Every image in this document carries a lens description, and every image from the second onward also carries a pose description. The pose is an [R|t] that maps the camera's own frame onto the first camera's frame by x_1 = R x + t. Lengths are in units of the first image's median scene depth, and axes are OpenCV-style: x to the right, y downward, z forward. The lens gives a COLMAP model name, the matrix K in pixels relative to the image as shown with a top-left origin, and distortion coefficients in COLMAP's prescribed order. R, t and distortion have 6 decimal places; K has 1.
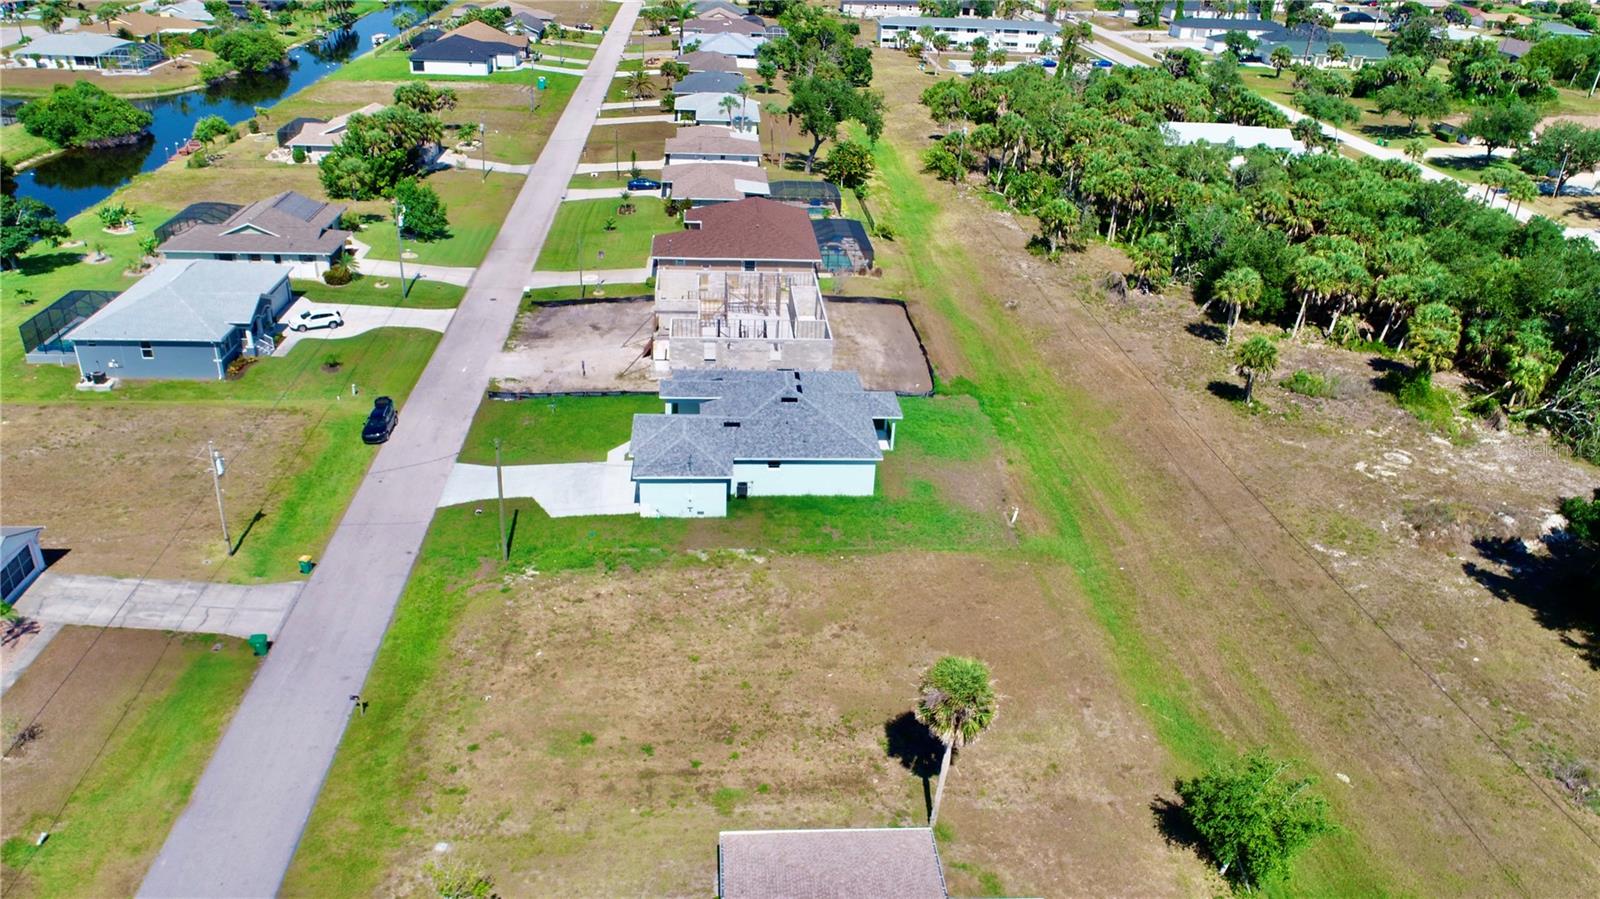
lens RADIAL K [[1151.2, 0, 800.0], [0, 1151.2, 449.5], [0, 0, 1]] dist [0.001997, 0.000464]
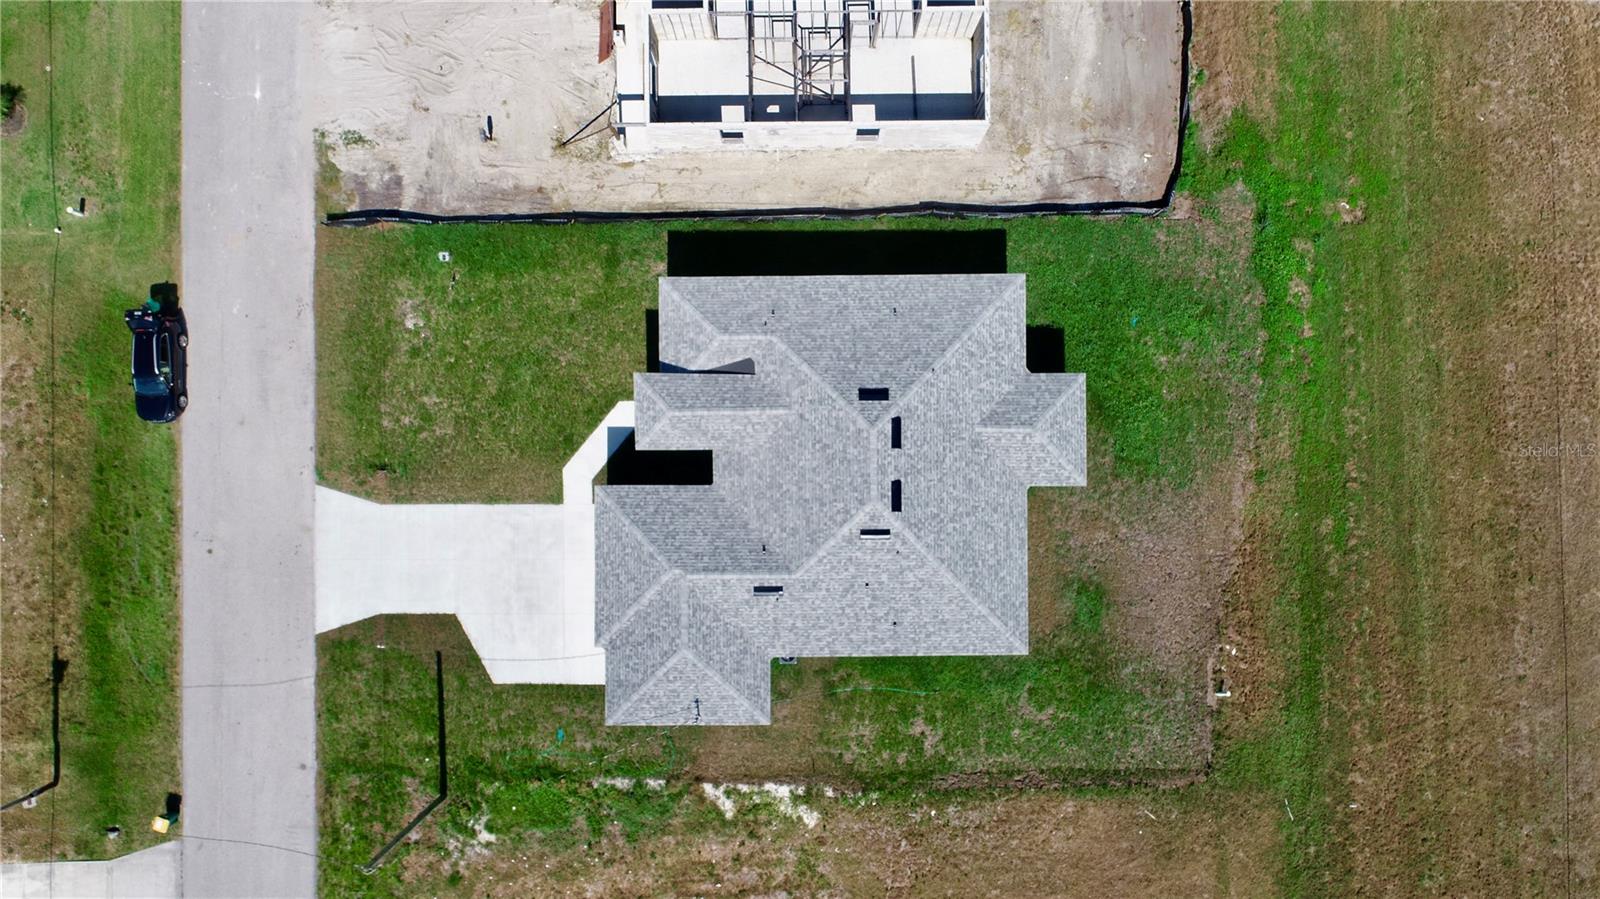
lens RADIAL K [[1085.5, 0, 800.0], [0, 1085.5, 449.5], [0, 0, 1]] dist [-0.004158, 0.000303]
pose [[0.996779, 0.066710, -0.044514, -0.025160], [0.008715, 0.461667, 0.887011, -0.532058], [0.079723, -0.884541, 0.459598, 0.833265]]
